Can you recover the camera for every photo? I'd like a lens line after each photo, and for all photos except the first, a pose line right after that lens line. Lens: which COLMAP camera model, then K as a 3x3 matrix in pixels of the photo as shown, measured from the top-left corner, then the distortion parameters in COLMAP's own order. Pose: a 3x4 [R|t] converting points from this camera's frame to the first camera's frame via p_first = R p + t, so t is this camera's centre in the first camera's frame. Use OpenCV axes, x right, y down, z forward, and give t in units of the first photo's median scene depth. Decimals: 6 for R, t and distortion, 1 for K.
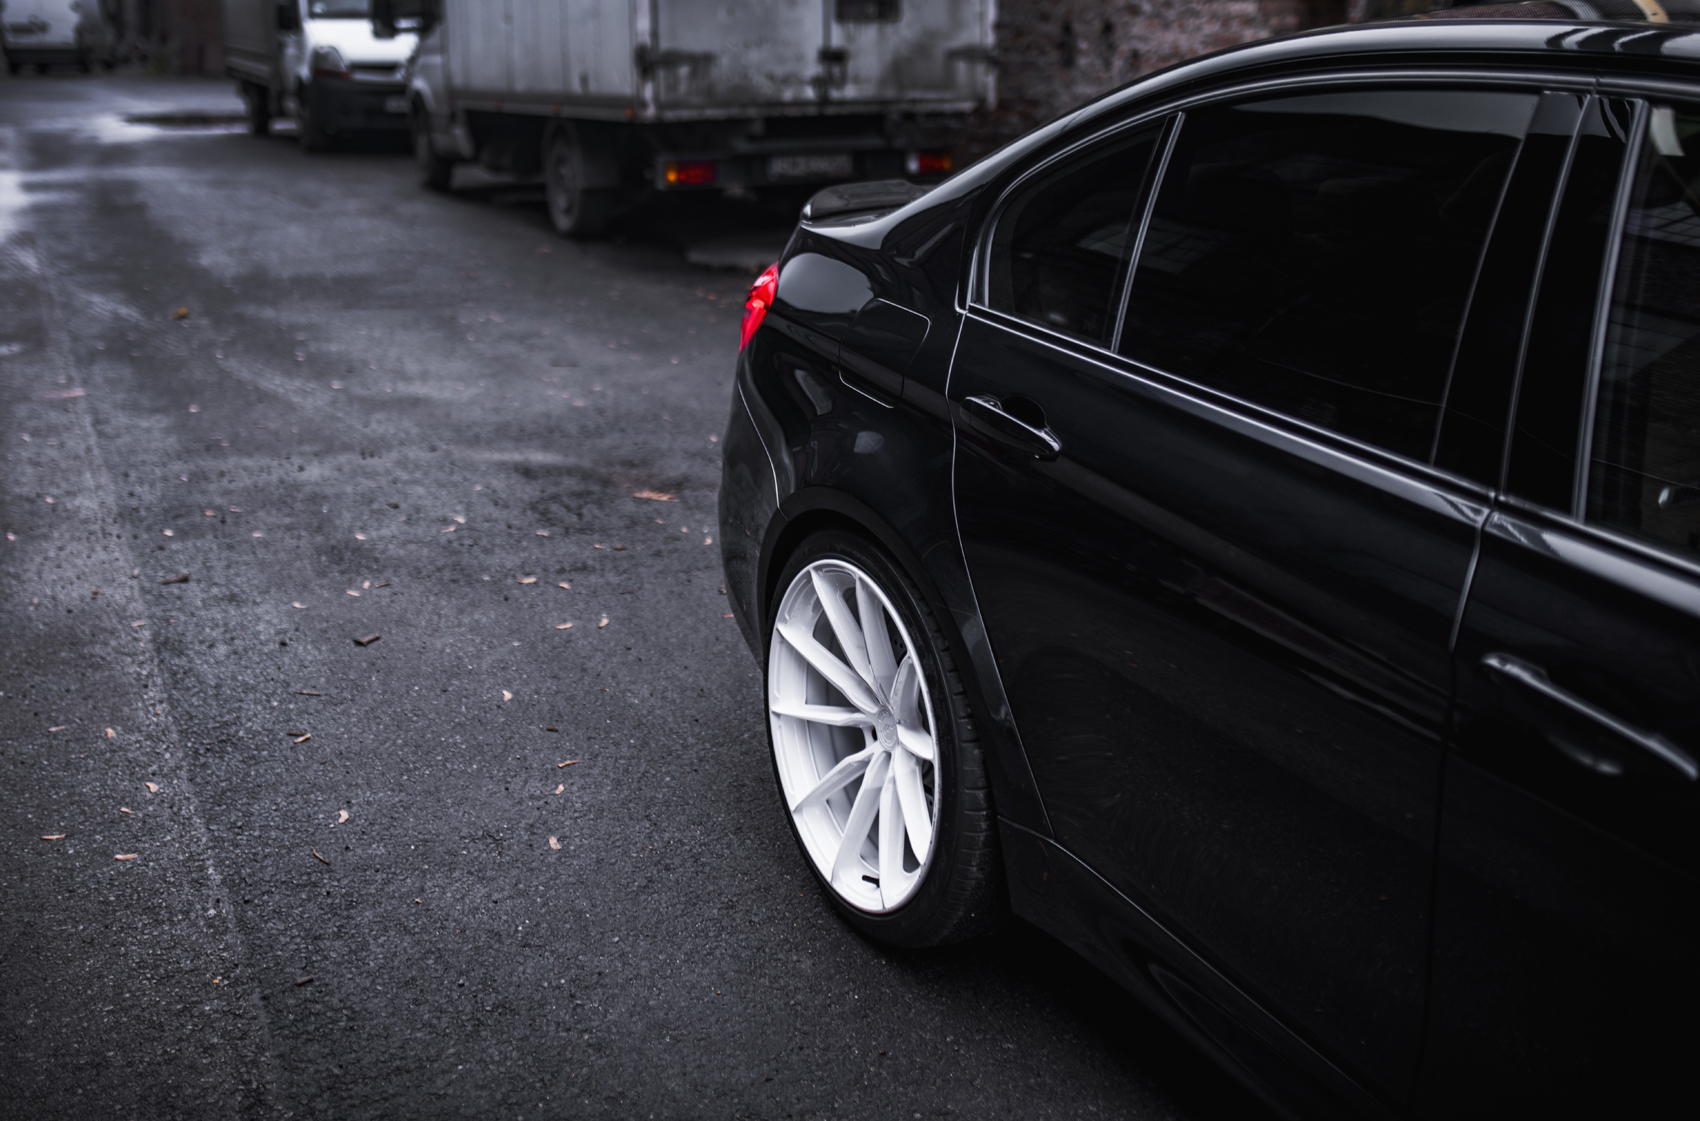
lens RADIAL K [[1687.0, 0, 861.5], [0, 1687.0, 556.0], [0, 0, 1]] dist [-0.068503, 0.109519]
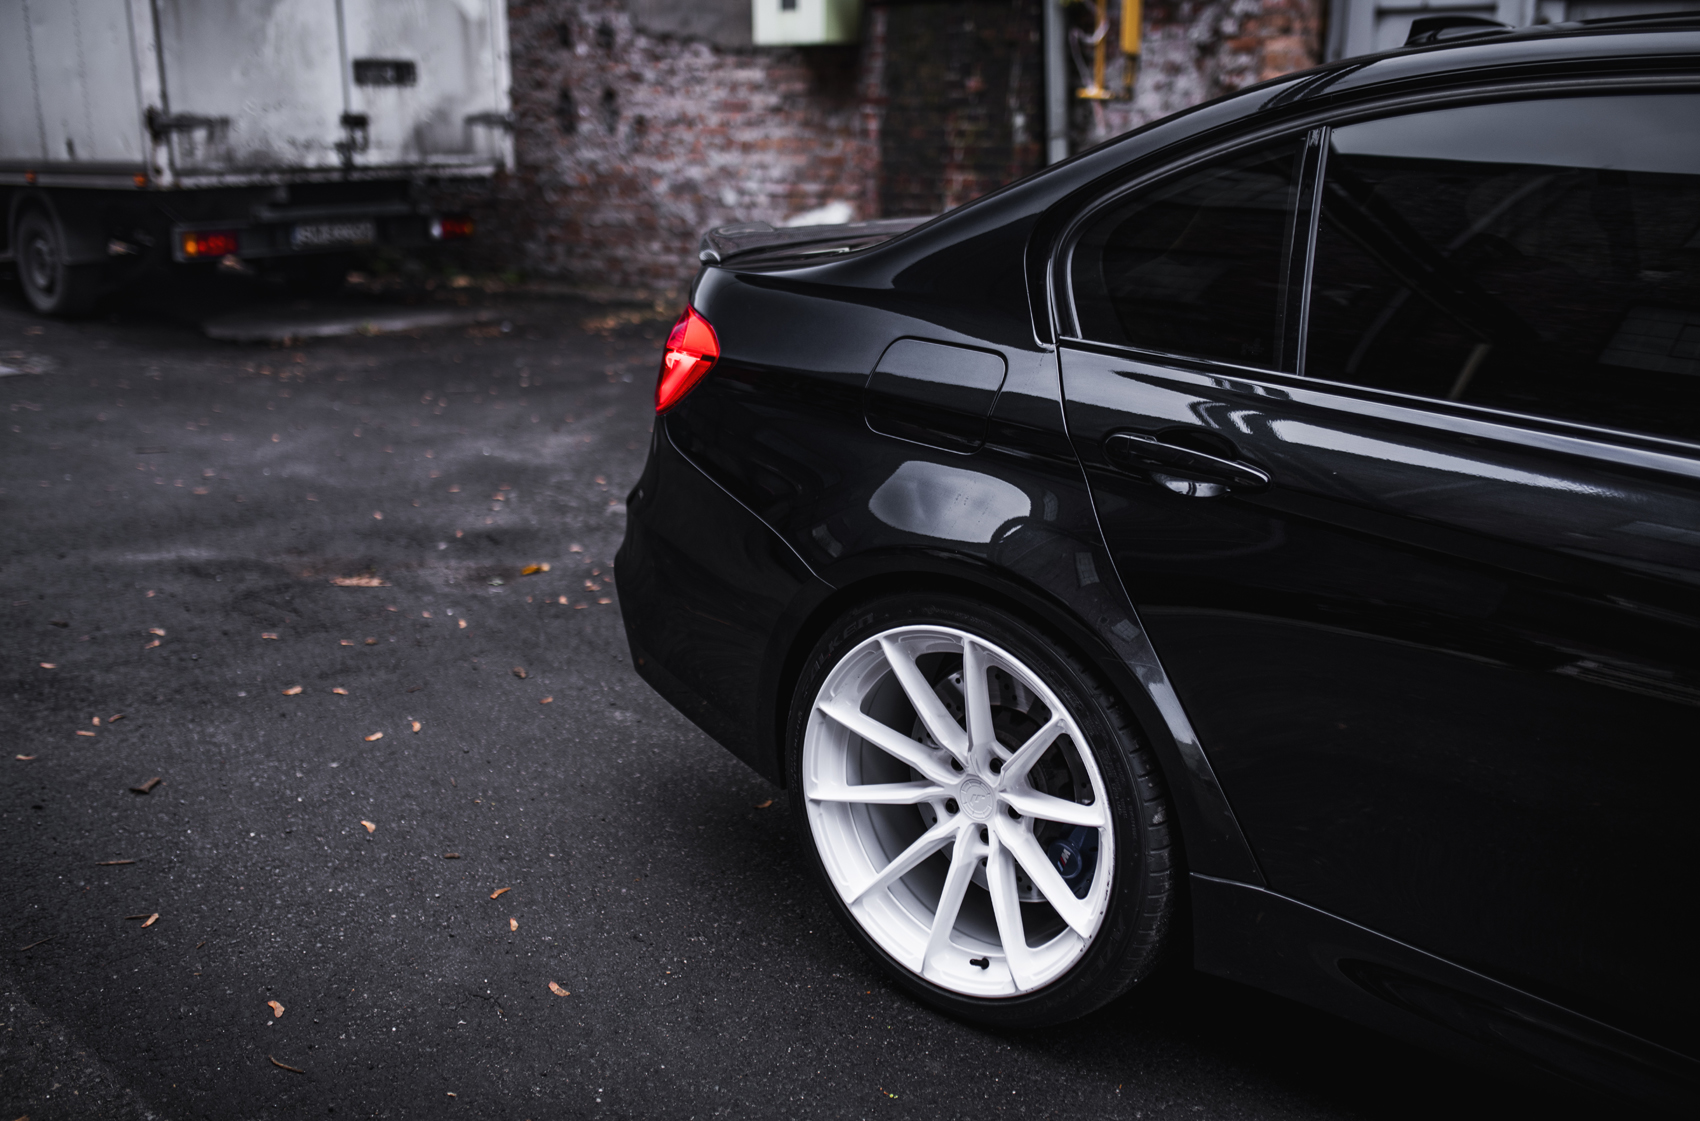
lens RADIAL K [[1537.6, 0, 850.0], [0, 1537.6, 587.1], [0, 0, 1]] dist [-0.072084, 0.113765]
pose [[0.924362, -0.105993, 0.366498, -0.104981], [0.107016, 0.994102, 0.017589, -0.010953], [-0.366200, 0.022962, 0.930253, 0.070743]]
